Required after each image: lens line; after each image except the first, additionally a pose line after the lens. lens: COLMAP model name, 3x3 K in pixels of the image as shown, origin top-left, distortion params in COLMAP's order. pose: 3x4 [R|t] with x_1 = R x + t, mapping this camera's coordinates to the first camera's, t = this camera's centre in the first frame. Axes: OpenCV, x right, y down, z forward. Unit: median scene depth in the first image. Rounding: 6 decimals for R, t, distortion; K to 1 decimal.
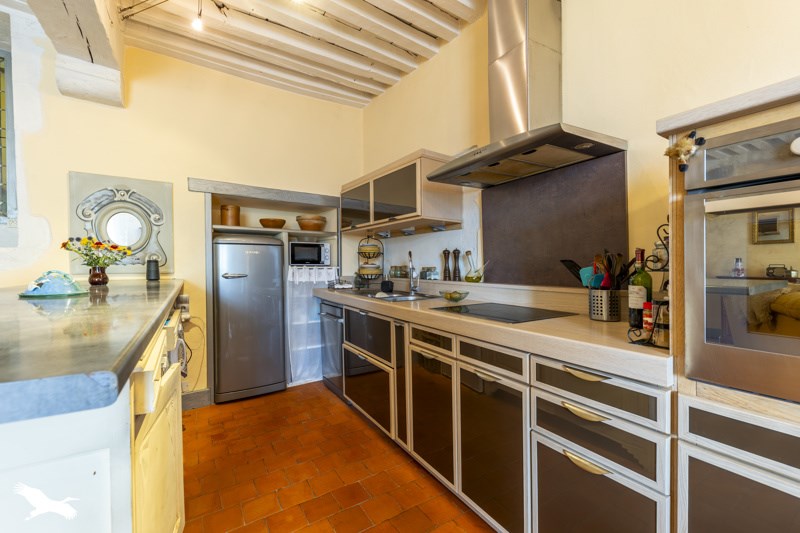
lens RADIAL K [[323.3, 0, 400.3], [0, 323.3, 267.9], [0, 0, 1]] dist [0.001001, 0.000018]
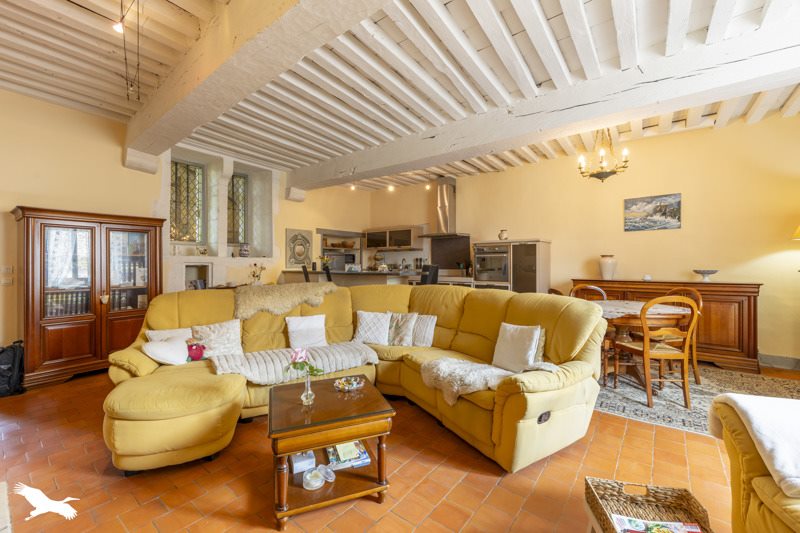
lens RADIAL K [[323.3, 0, 401.1], [0, 323.3, 264.2], [0, 0, 1]] dist [0.001001, 0.000018]
pose [[0.934322, -0.005832, 0.356382, -0.996981], [0.007032, 0.999973, -0.002070, 0.001953], [-0.356361, 0.004440, 0.934338, -1.594540]]
